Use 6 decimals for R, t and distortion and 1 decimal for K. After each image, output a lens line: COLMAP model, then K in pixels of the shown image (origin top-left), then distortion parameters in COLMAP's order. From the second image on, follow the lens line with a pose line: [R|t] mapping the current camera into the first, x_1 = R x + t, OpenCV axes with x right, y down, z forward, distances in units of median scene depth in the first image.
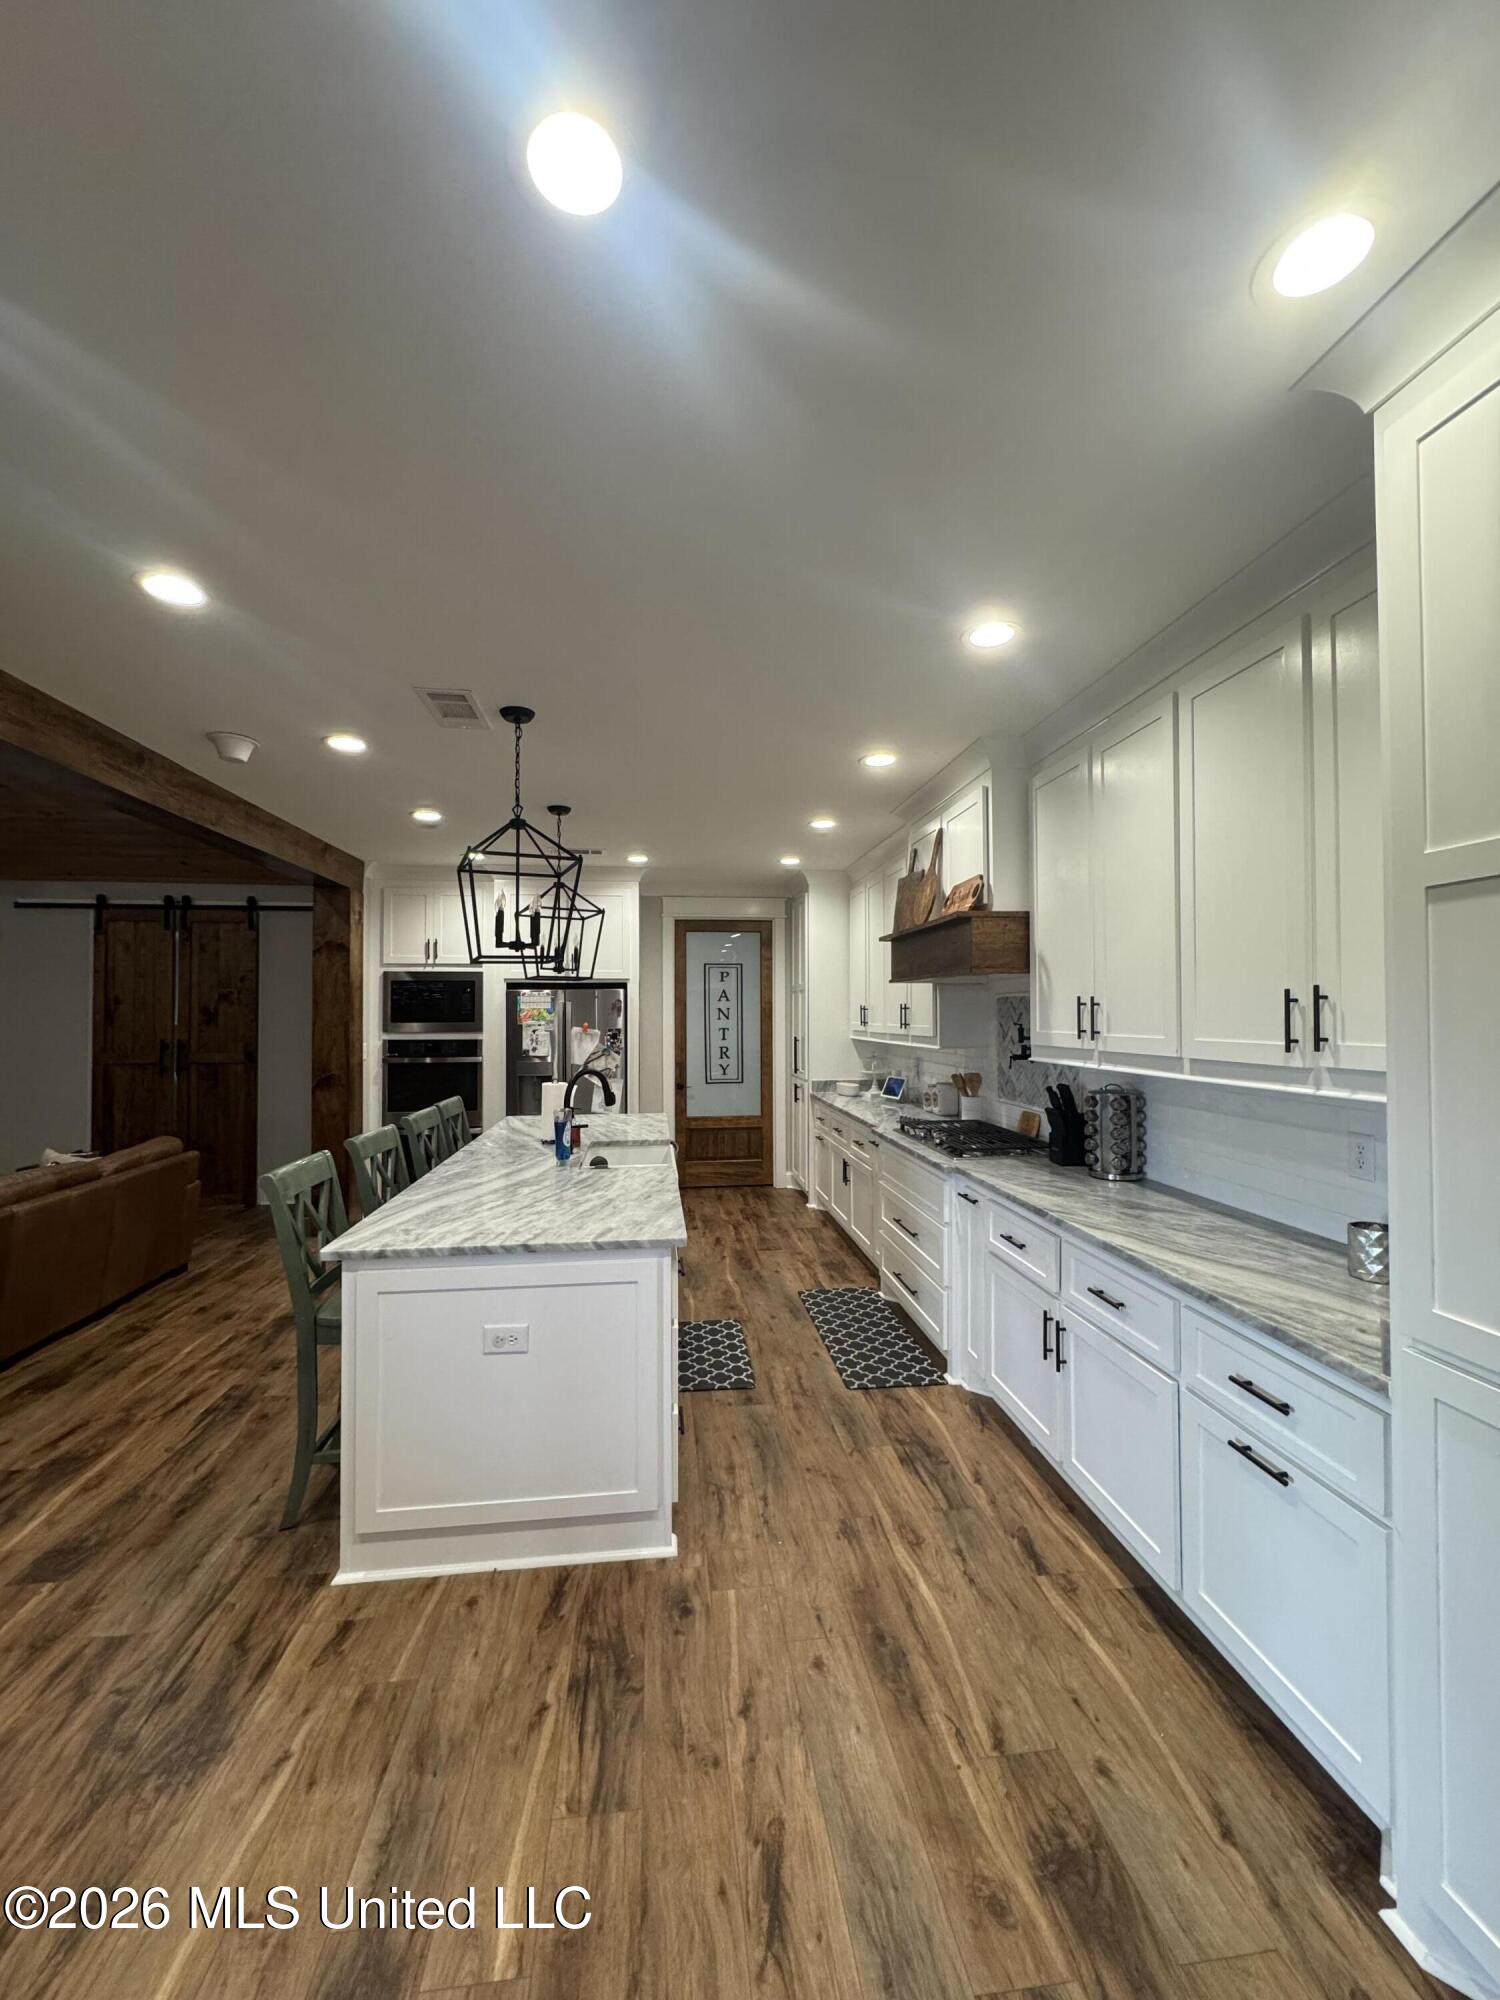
lens RADIAL K [[795.6, 0, 752.9], [0, 795.6, 994.3], [0, 0, 1]] dist [-0.003582, -0.000519]
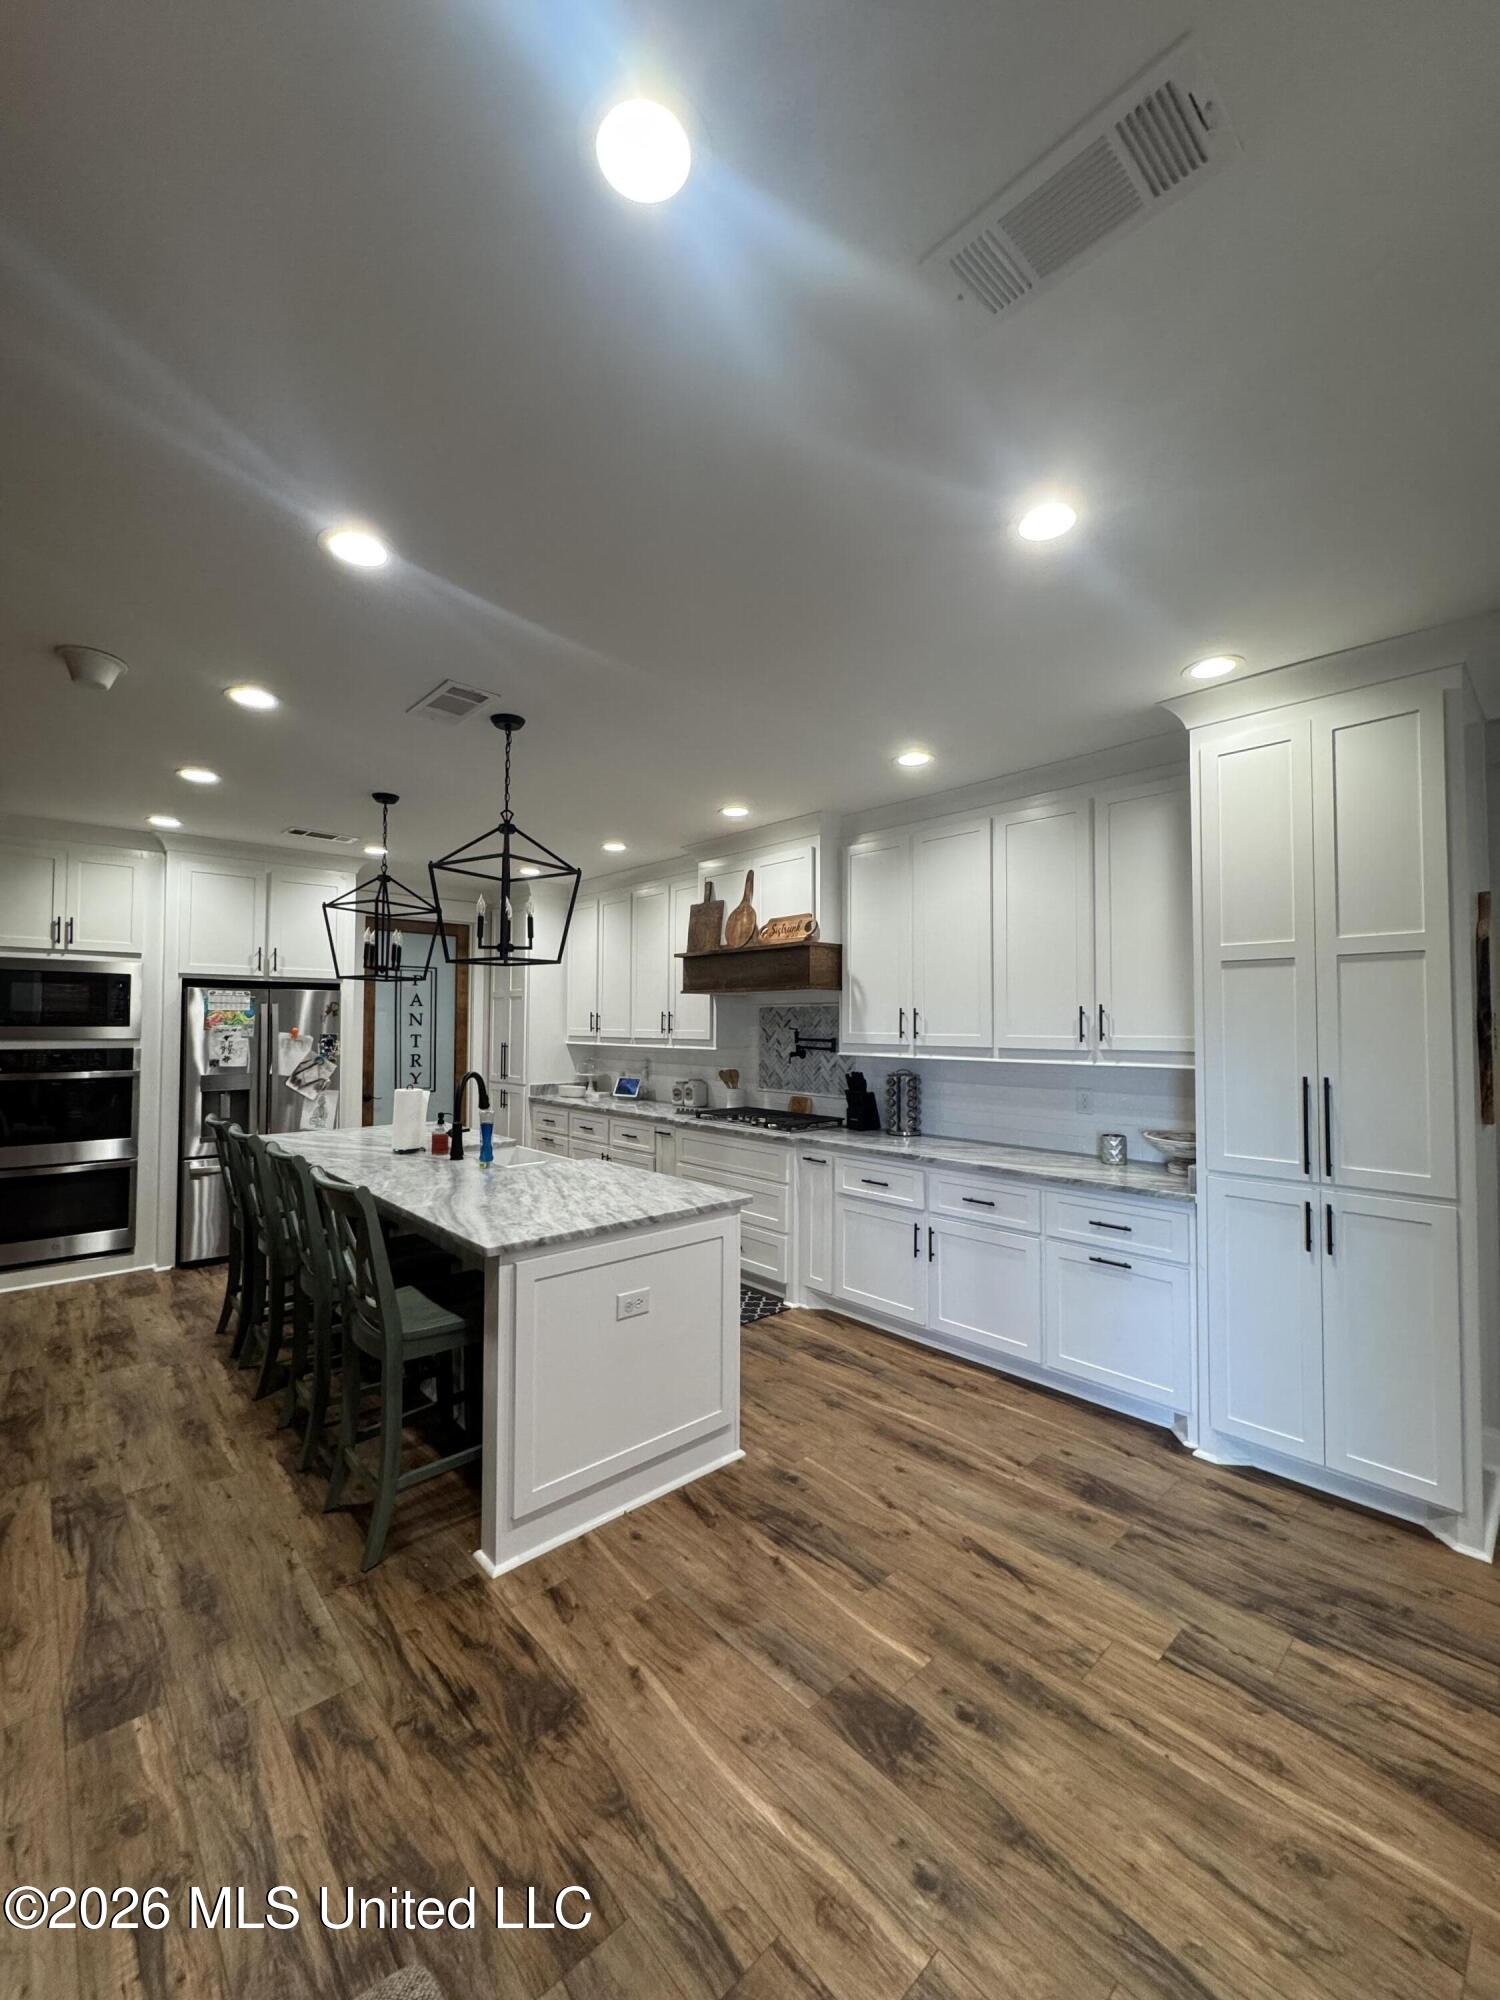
lens RADIAL K [[794.6, 0, 754.4], [0, 794.6, 995.2], [0, 0, 1]] dist [-0.004284, -0.000094]
pose [[0.813024, 0.027685, 0.581571, -0.779023], [-0.021016, 0.999613, -0.018206, 0.013389], [-0.581850, 0.002579, 0.813292, -0.013285]]
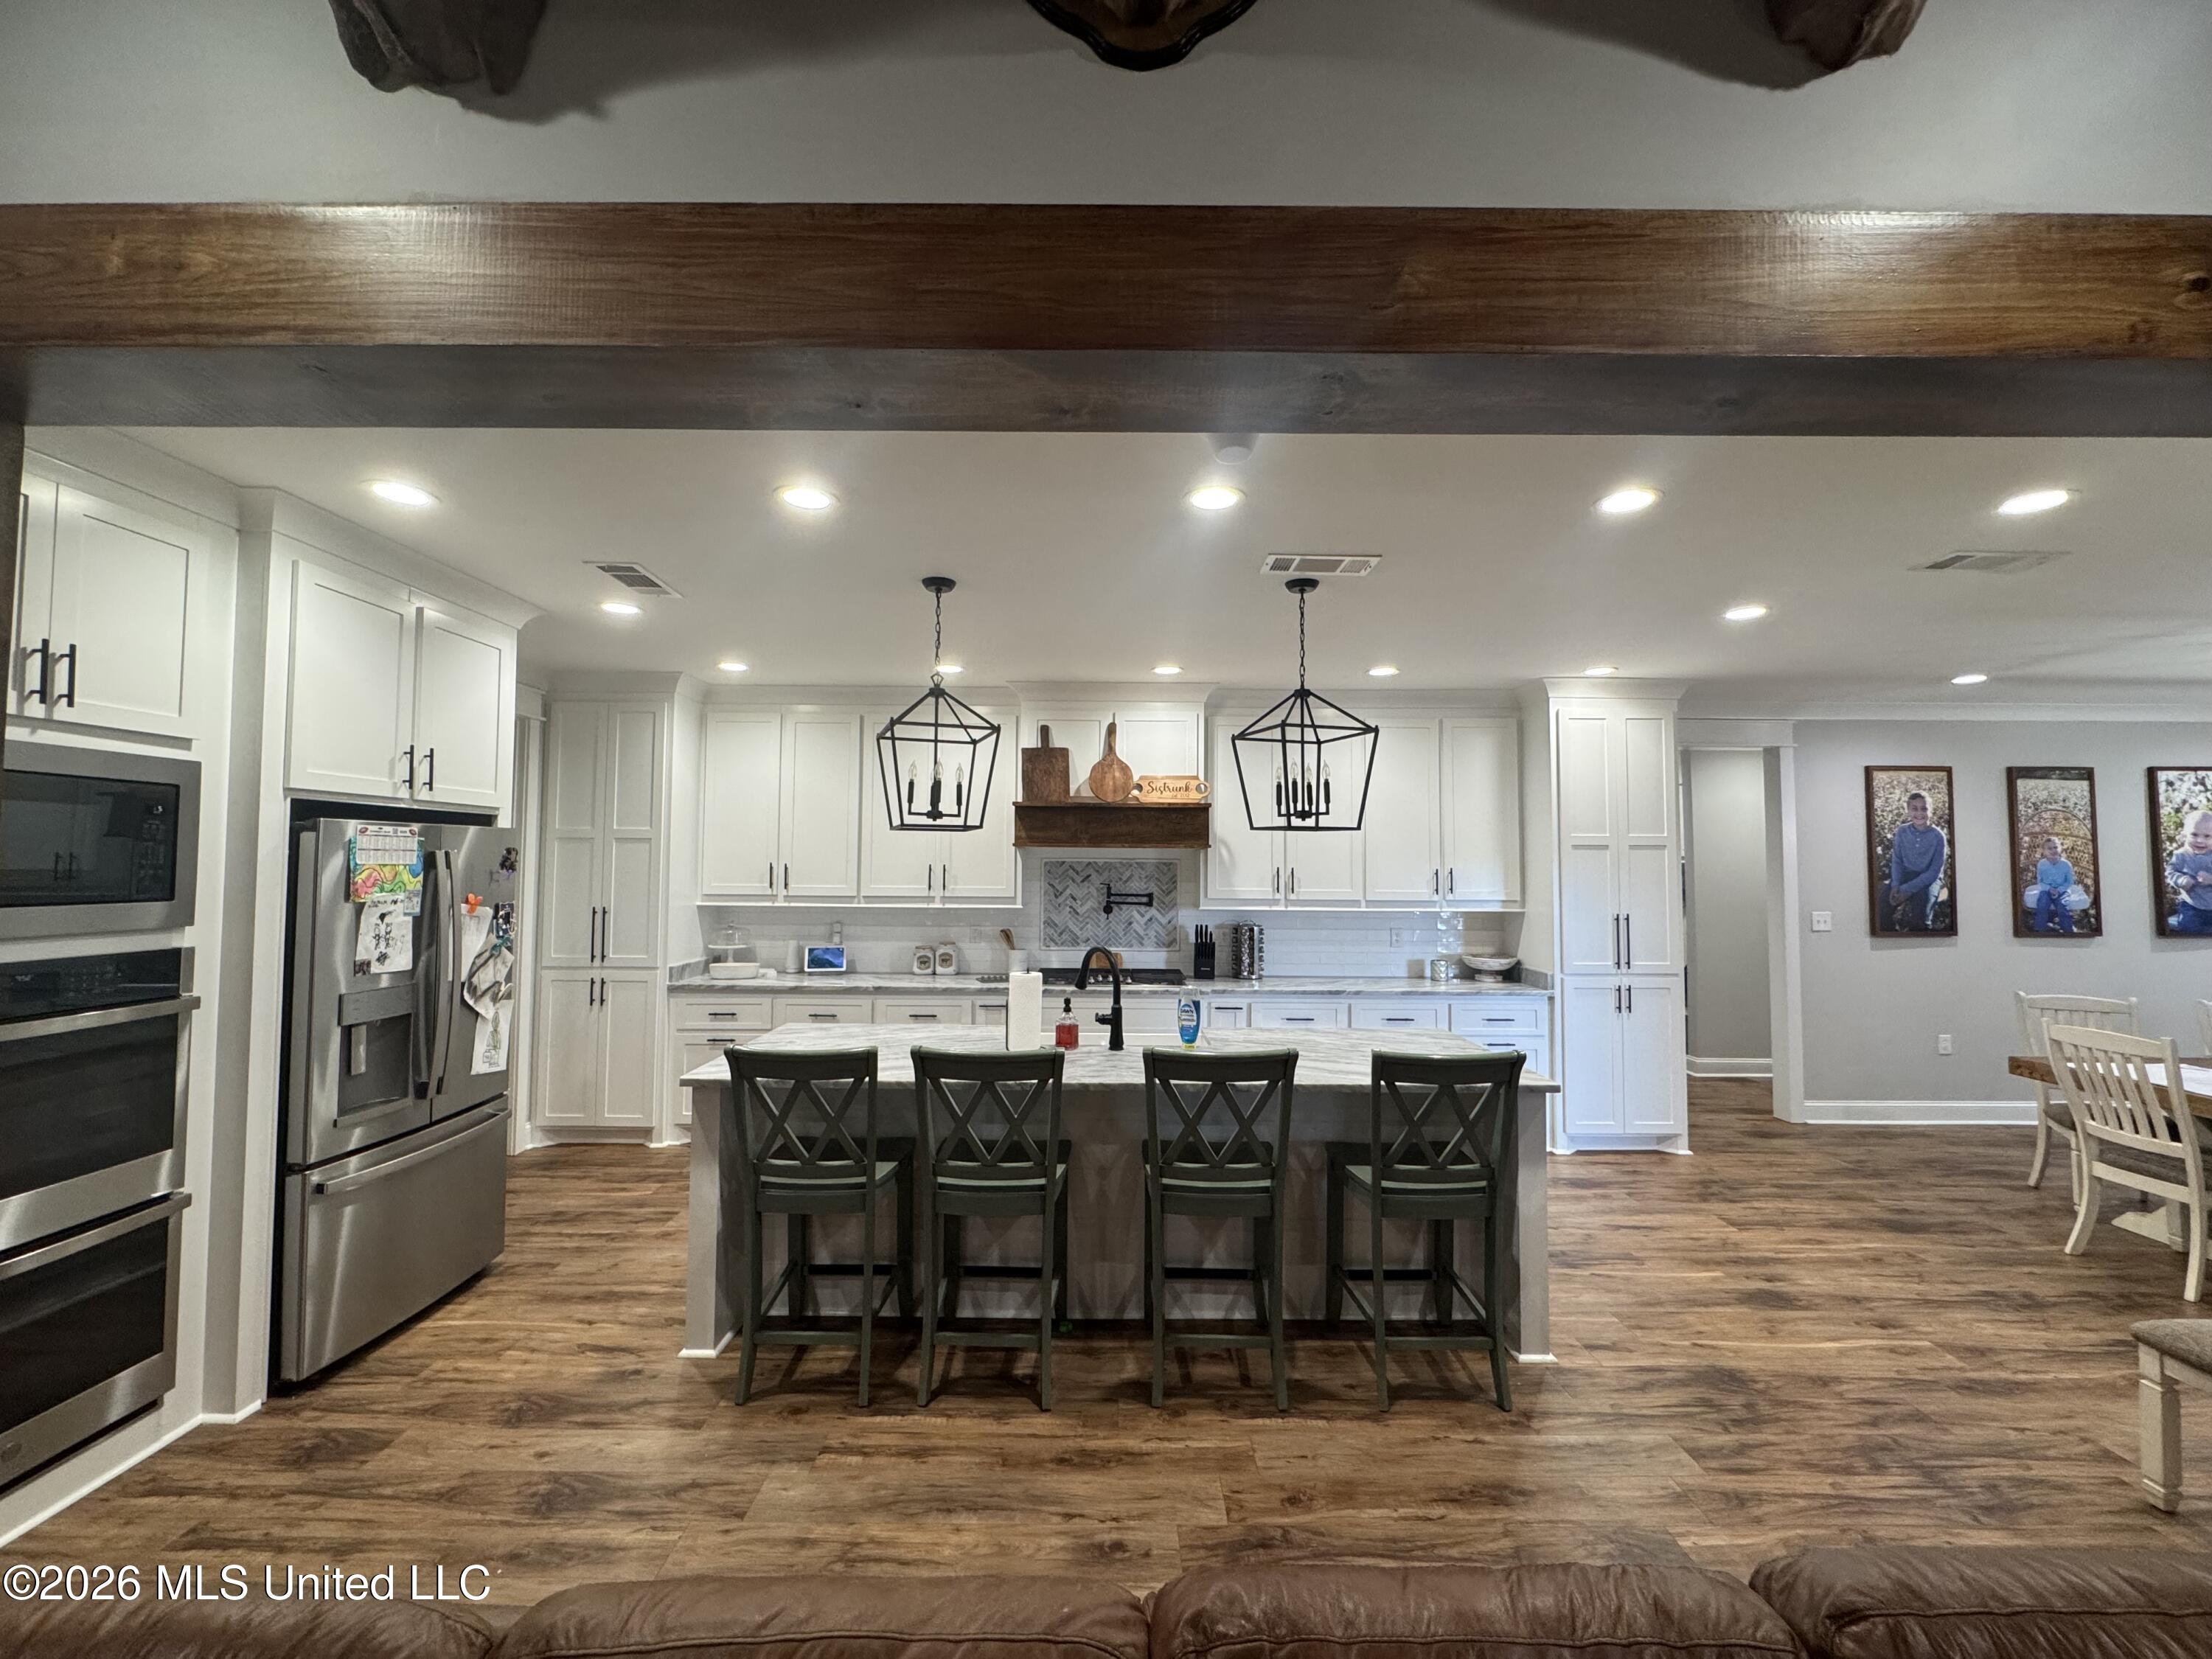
lens RADIAL K [[878.9, 0, 1106.0], [0, 878.9, 829.5], [0, 0, 1]] dist [-0.004284, -0.000094]
pose [[0.123117, 0.044833, 0.991379, -1.768174], [-0.032963, 0.998613, -0.041067, 0.013743], [-0.991845, -0.027623, 0.124424, 1.380028]]
